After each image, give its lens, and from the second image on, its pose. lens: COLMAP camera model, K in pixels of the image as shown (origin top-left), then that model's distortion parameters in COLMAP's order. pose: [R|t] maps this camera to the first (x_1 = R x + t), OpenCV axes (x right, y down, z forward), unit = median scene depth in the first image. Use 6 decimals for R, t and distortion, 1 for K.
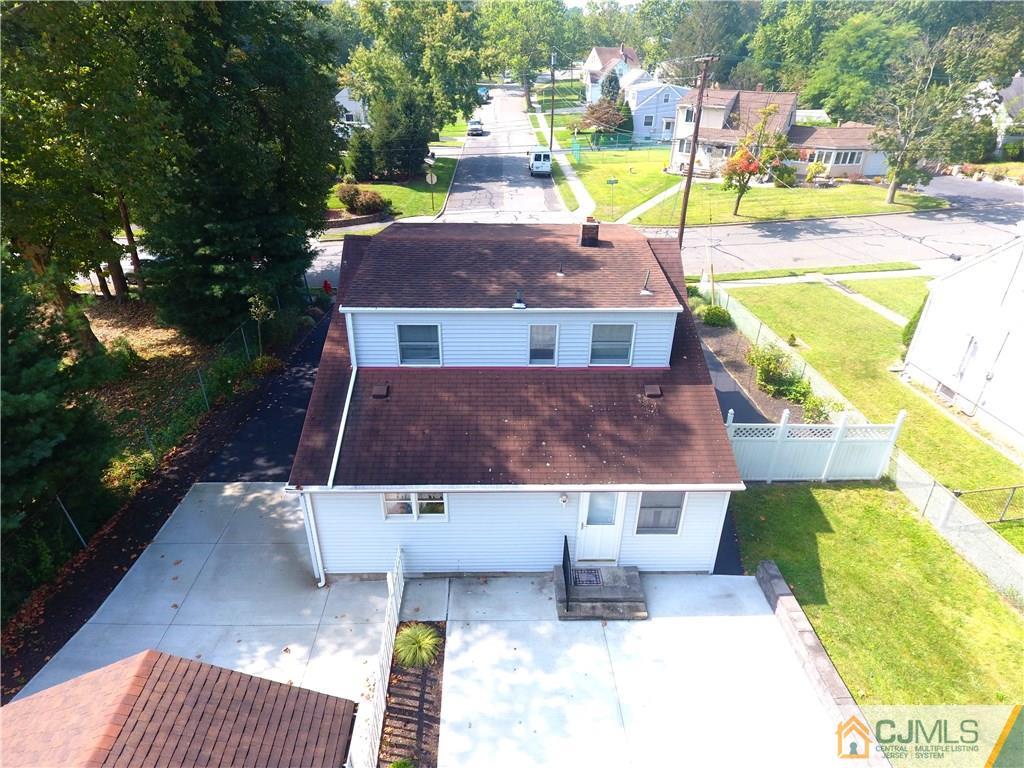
lens RADIAL K [[603.1, 0, 509.6], [0, 603.1, 379.2], [0, 0, 1]] dist [-0.002885, -0.000279]
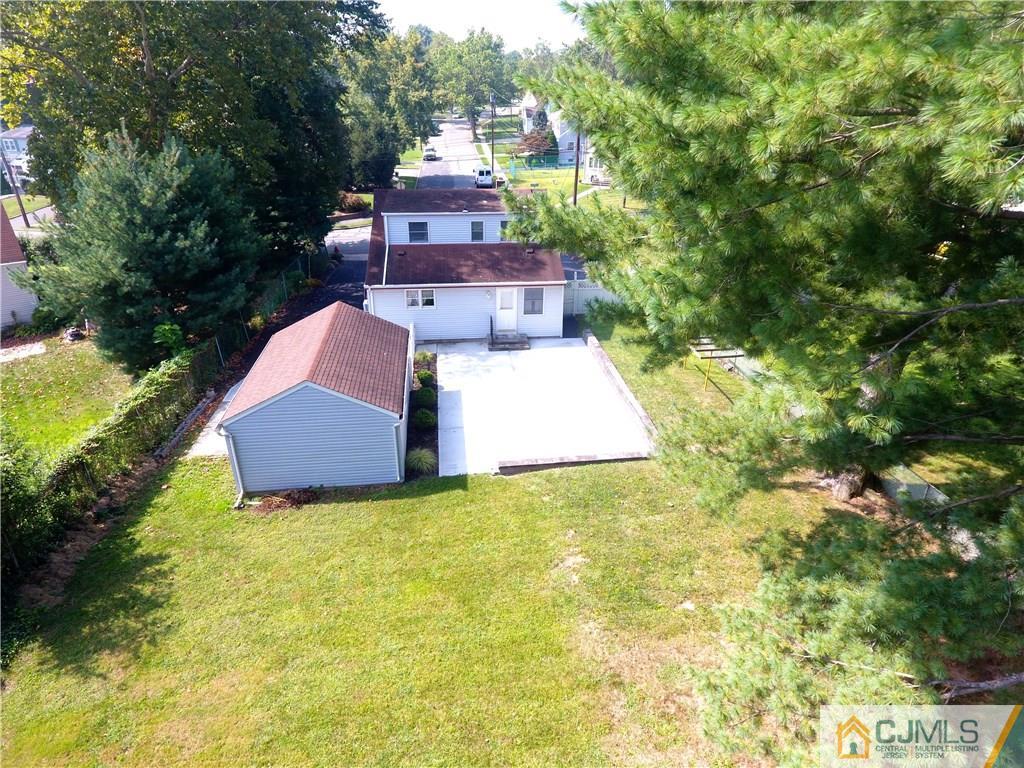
lens RADIAL K [[603.1, 0, 509.6], [0, 603.1, 379.2], [0, 0, 1]] dist [-0.002885, -0.000279]
pose [[0.996809, -0.036224, 0.071125, -0.000433], [0.039766, 0.998005, -0.049029, 0.144549], [-0.069207, 0.051701, 0.996262, -0.276684]]
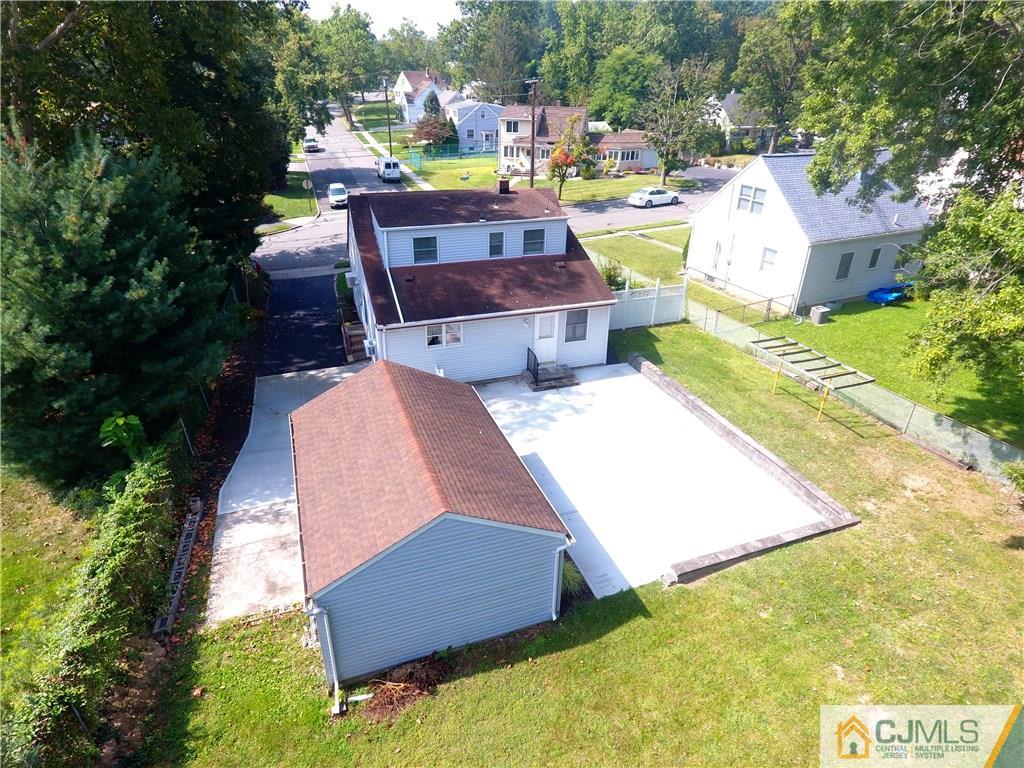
lens RADIAL K [[603.1, 0, 509.6], [0, 603.1, 379.2], [0, 0, 1]] dist [-0.002885, -0.000279]
pose [[0.952375, -0.135676, 0.273082, -0.109789], [0.143846, 0.989549, -0.010023, 0.087916], [-0.268869, 0.048828, 0.961938, -0.164066]]
